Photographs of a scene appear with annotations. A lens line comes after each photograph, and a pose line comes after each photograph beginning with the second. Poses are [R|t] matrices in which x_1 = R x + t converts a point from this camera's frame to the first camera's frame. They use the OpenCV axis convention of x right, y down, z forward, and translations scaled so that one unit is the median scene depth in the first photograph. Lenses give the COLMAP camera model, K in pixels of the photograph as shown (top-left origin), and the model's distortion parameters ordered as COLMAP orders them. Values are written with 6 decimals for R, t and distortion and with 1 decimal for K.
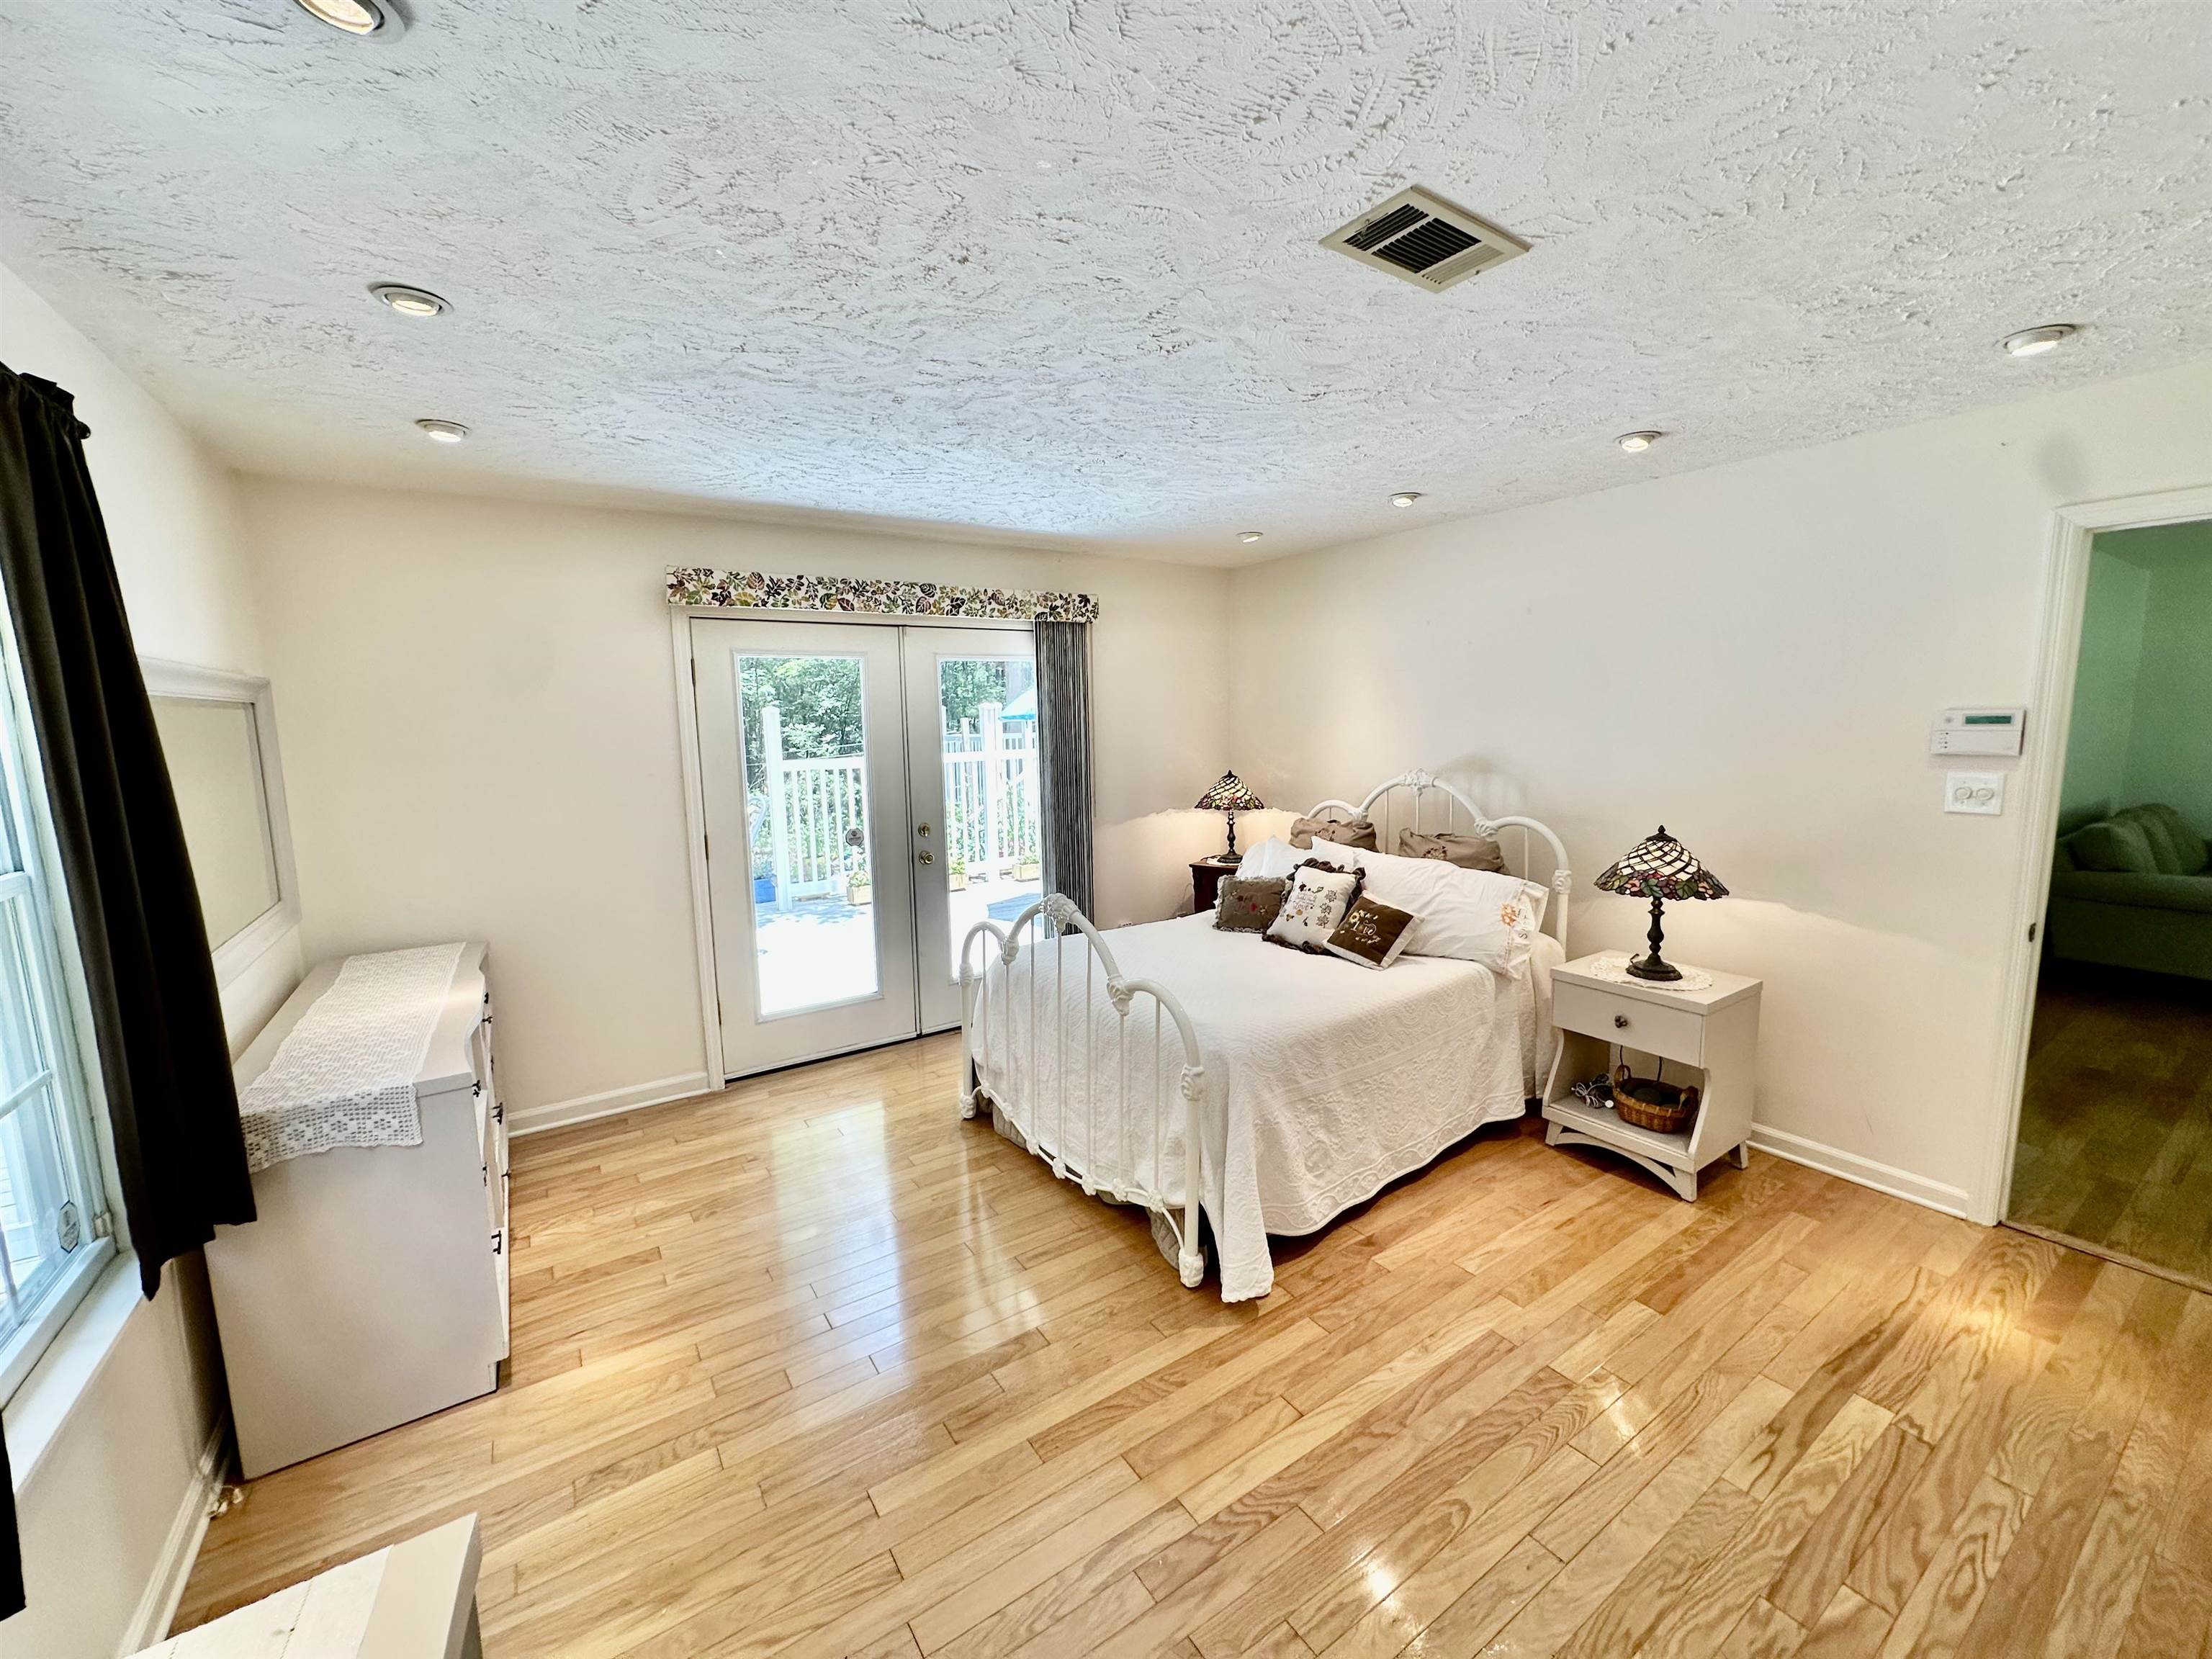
lens RADIAL K [[882.9, 0, 1100.6], [0, 882.9, 829.0], [0, 0, 1]] dist [-0.007055, 0.001542]
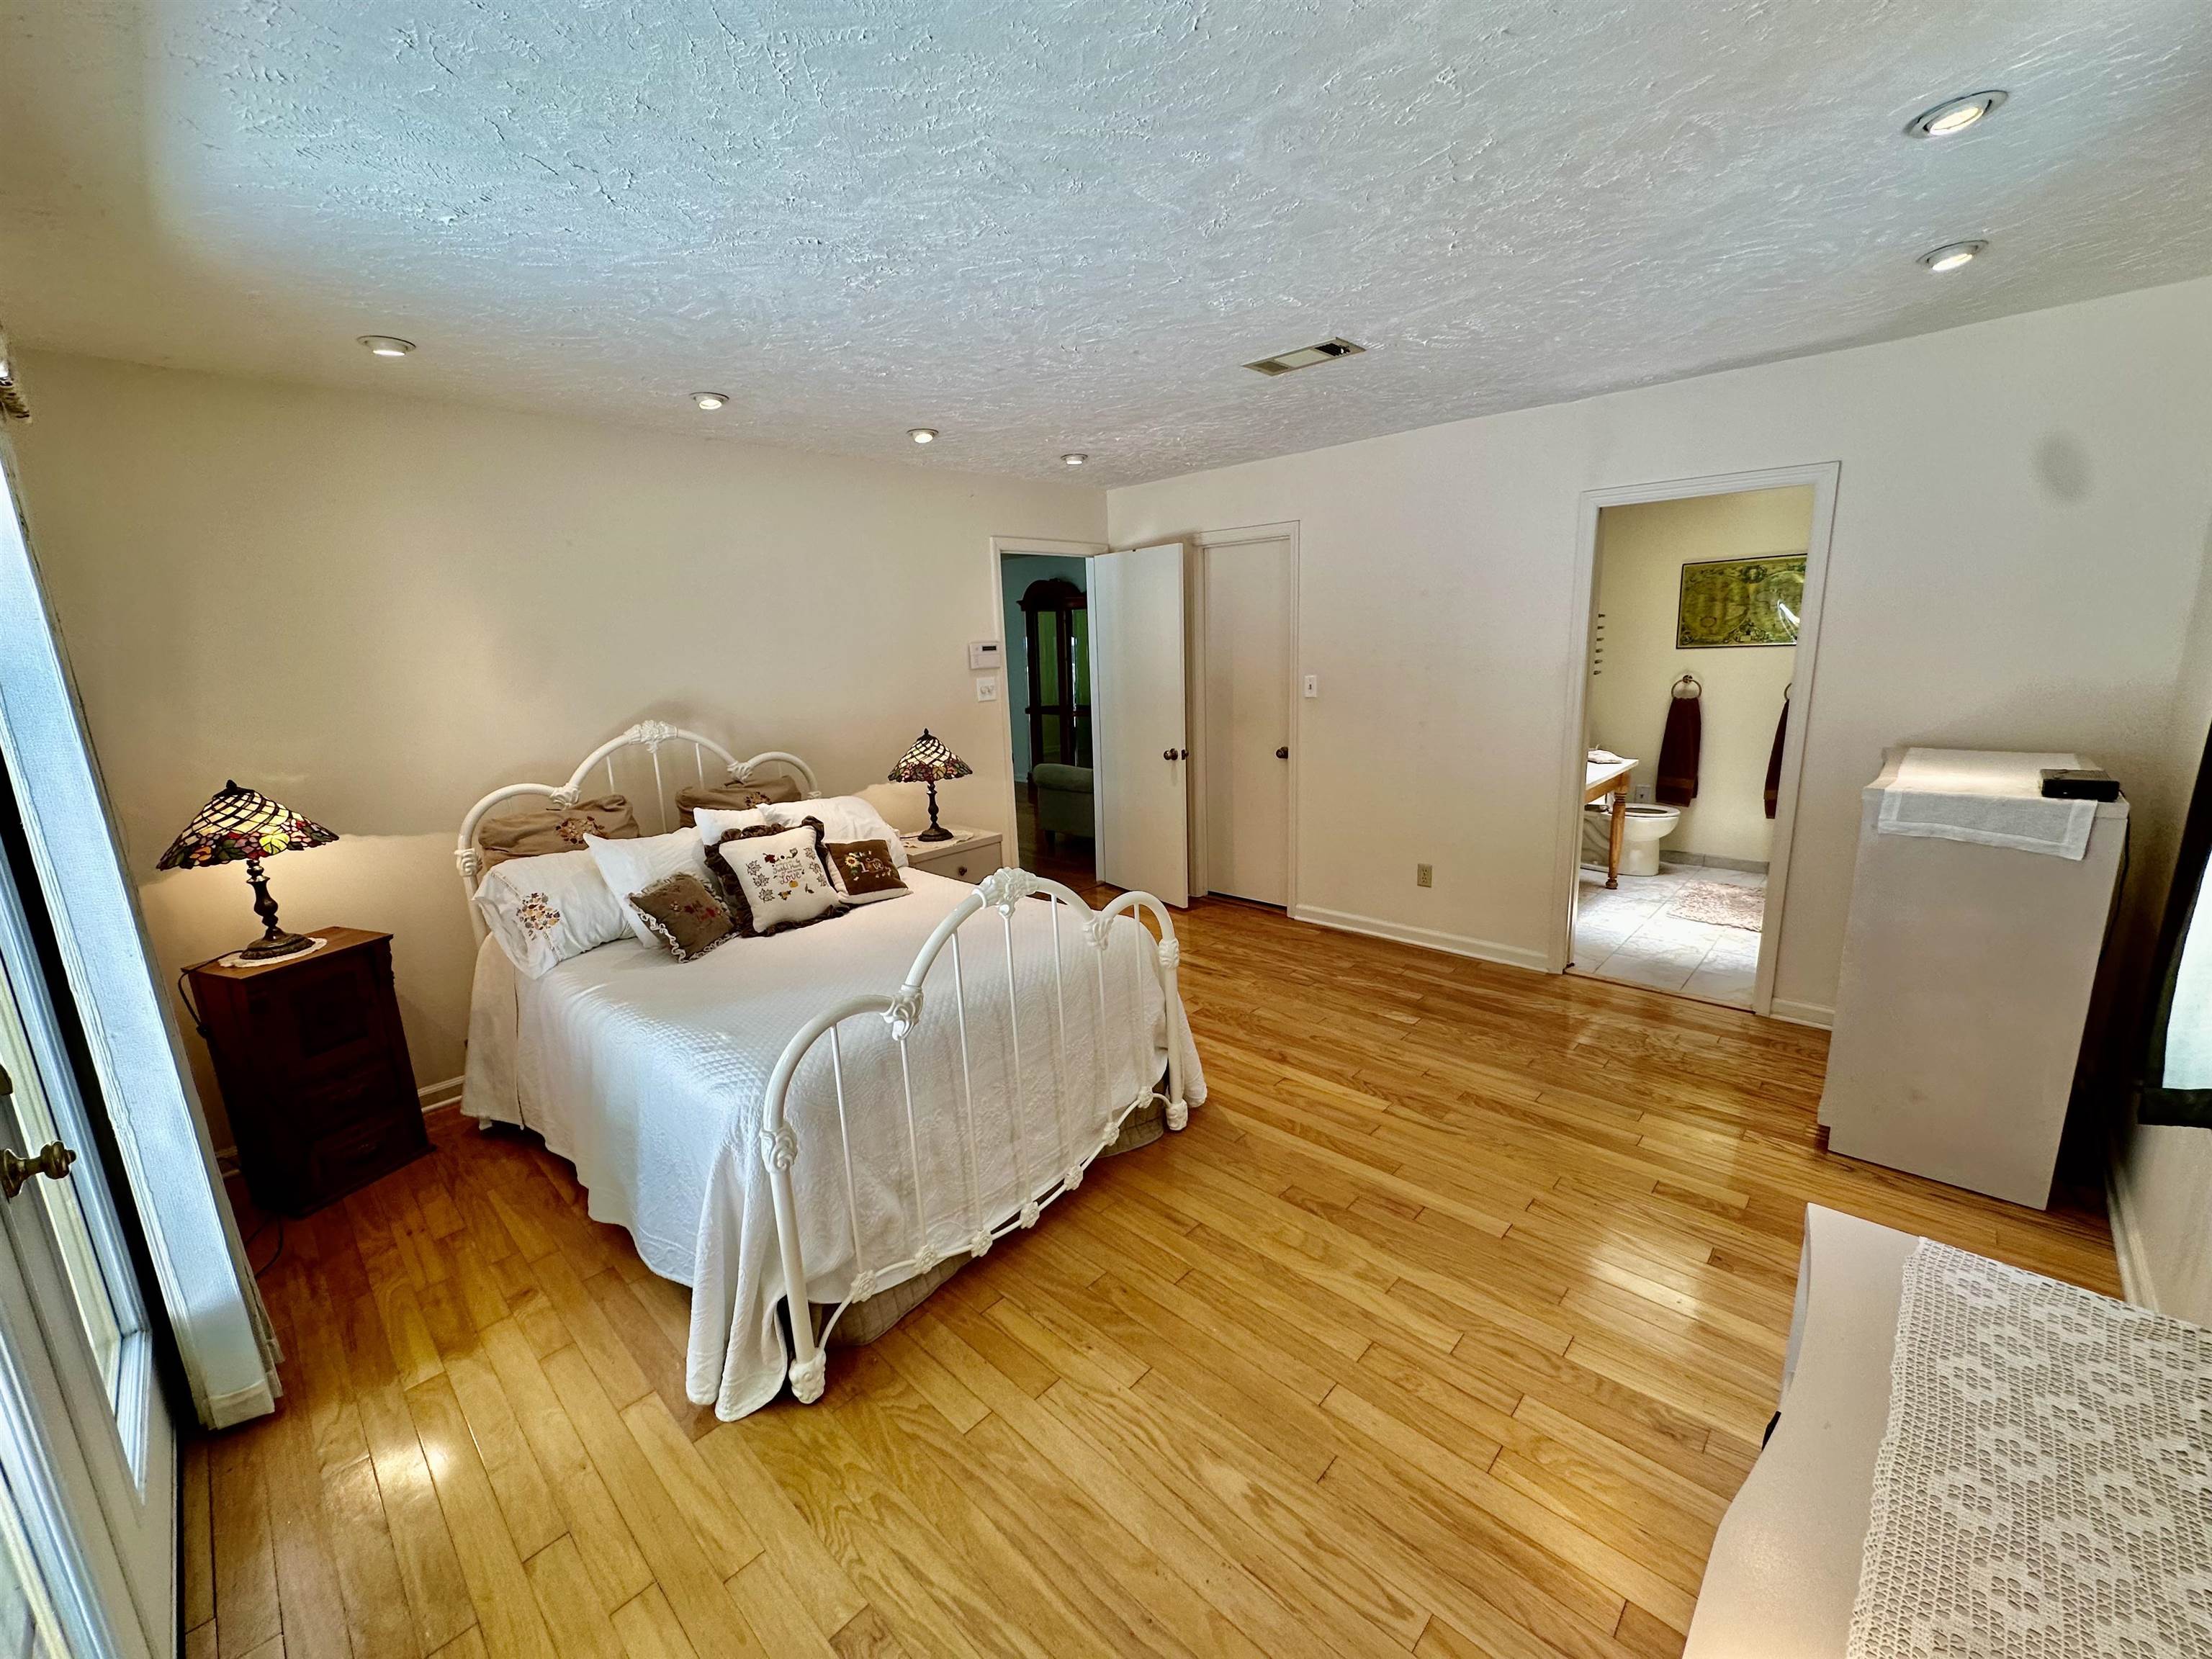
lens RADIAL K [[882.9, 0, 1104.6], [0, 882.9, 842.0], [0, 0, 1]] dist [-0.007055, 0.001542]
pose [[-0.227165, -0.191536, 0.954835, -0.649846], [0.169925, 0.957631, 0.232524, -0.091070], [-0.958917, 0.215072, -0.184994, 0.877741]]
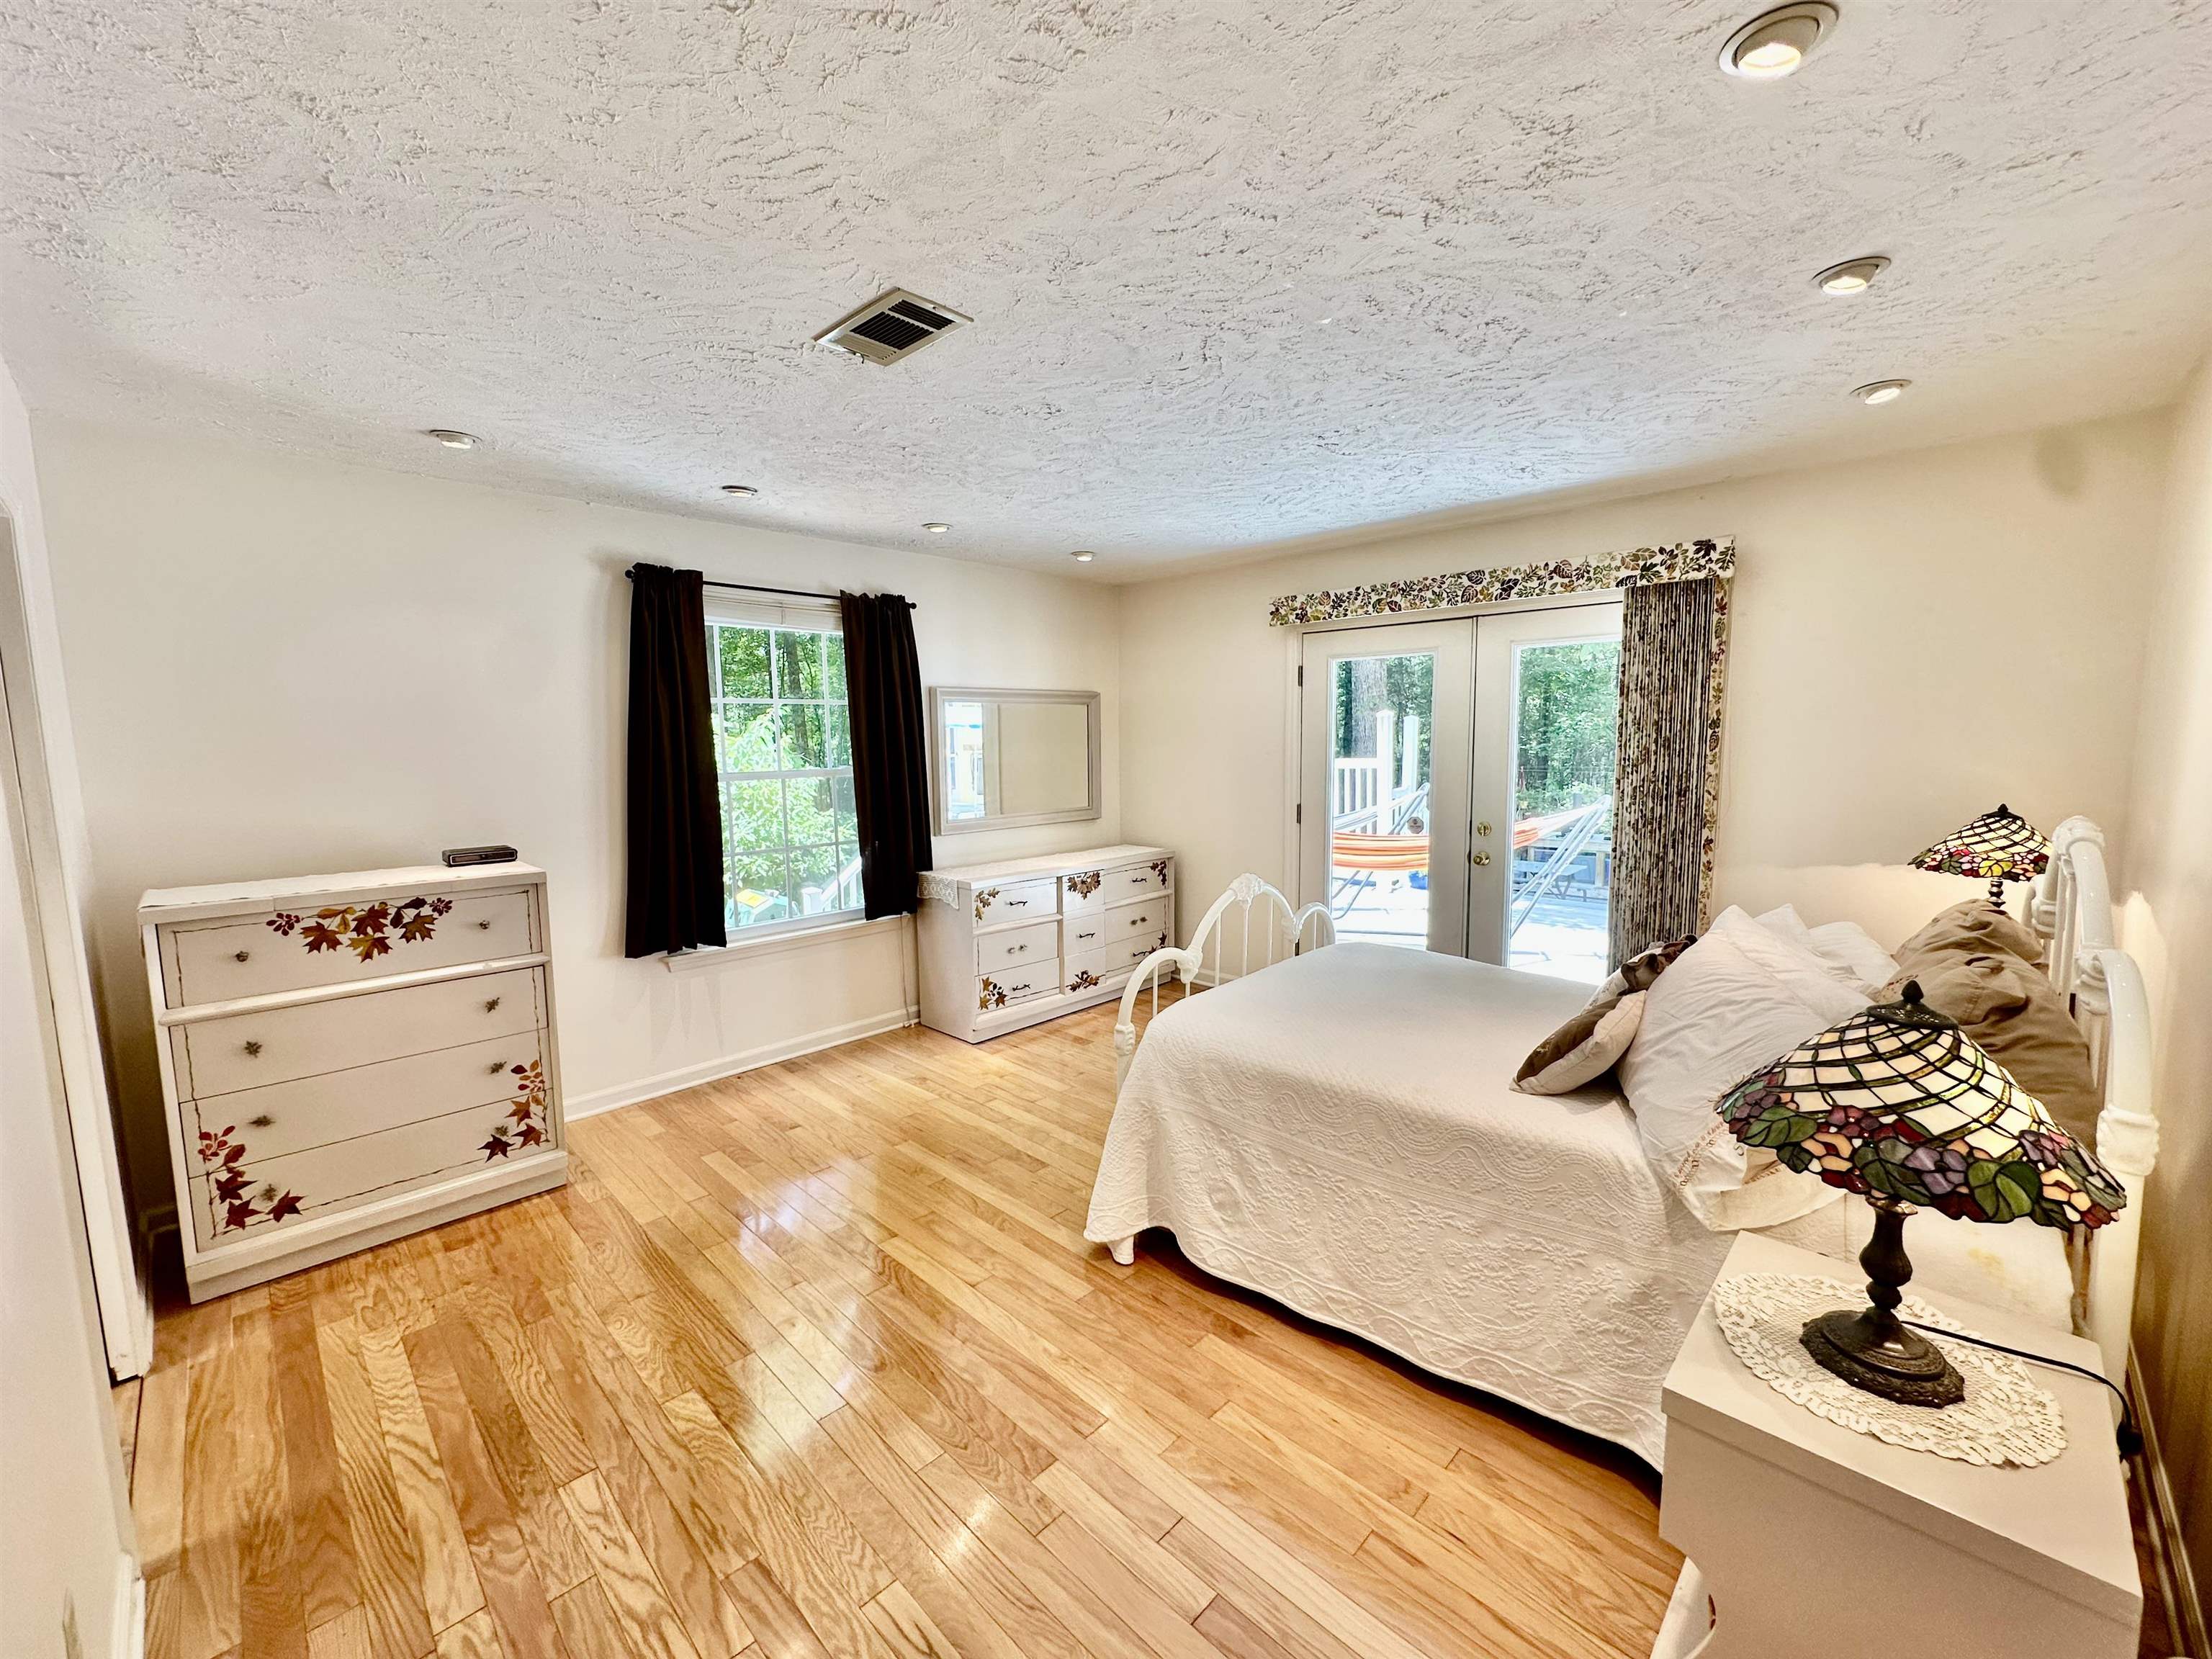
lens RADIAL K [[882.9, 0, 1107.0], [0, 882.9, 827.3], [0, 0, 1]] dist [-0.007055, 0.001542]
pose [[0.206256, 0.120054, -0.971105, 0.795666], [-0.119730, 0.988084, 0.096723, -0.054886], [0.971145, 0.096321, 0.218172, 0.498249]]
